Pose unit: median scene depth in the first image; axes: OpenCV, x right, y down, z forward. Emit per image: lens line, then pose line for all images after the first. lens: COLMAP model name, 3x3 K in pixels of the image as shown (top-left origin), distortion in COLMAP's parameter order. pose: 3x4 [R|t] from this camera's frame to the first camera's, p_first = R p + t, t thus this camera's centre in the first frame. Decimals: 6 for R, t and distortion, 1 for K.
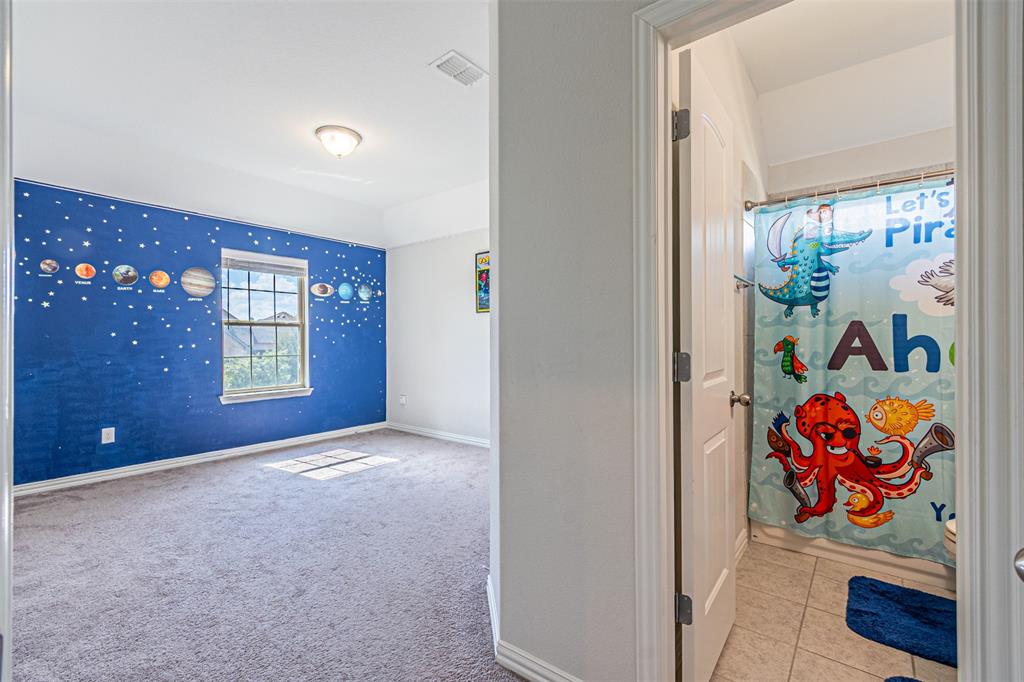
lens RADIAL K [[448.0, 0, 511.2], [0, 448.0, 345.3], [0, 0, 1]] dist [0.010722, -0.004841]
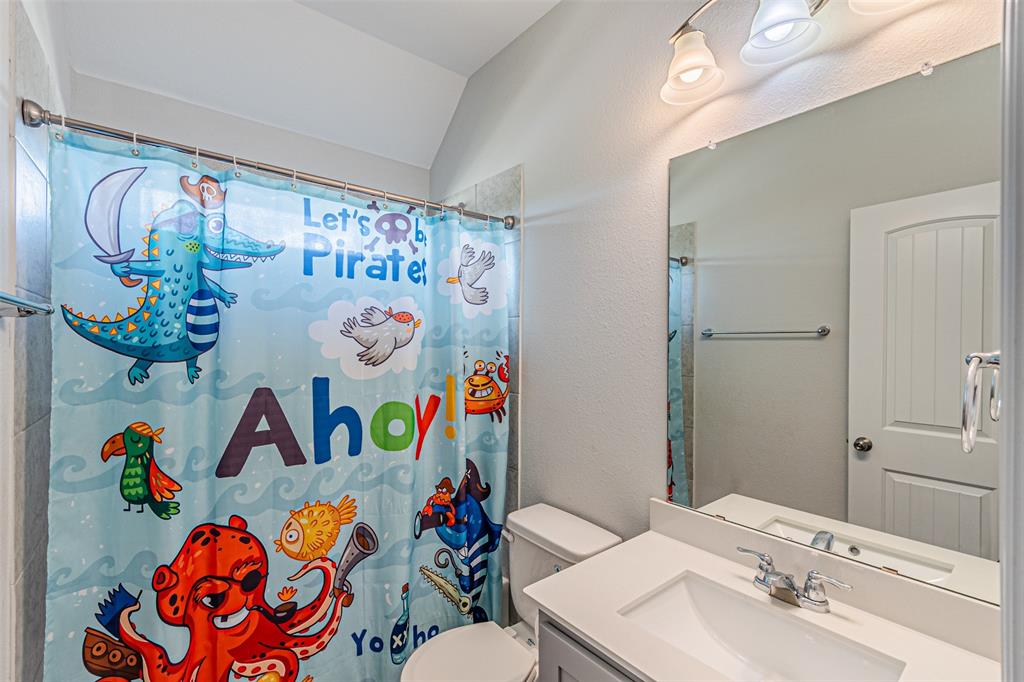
lens RADIAL K [[448.0, 0, 511.2], [0, 448.0, 345.3], [0, 0, 1]] dist [0.010722, -0.004841]
pose [[0.233151, 0.005412, 0.972426, 0.254304], [-0.000549, 0.999985, -0.005434, -0.106302], [-0.972440, 0.000733, 0.233150, 0.525988]]
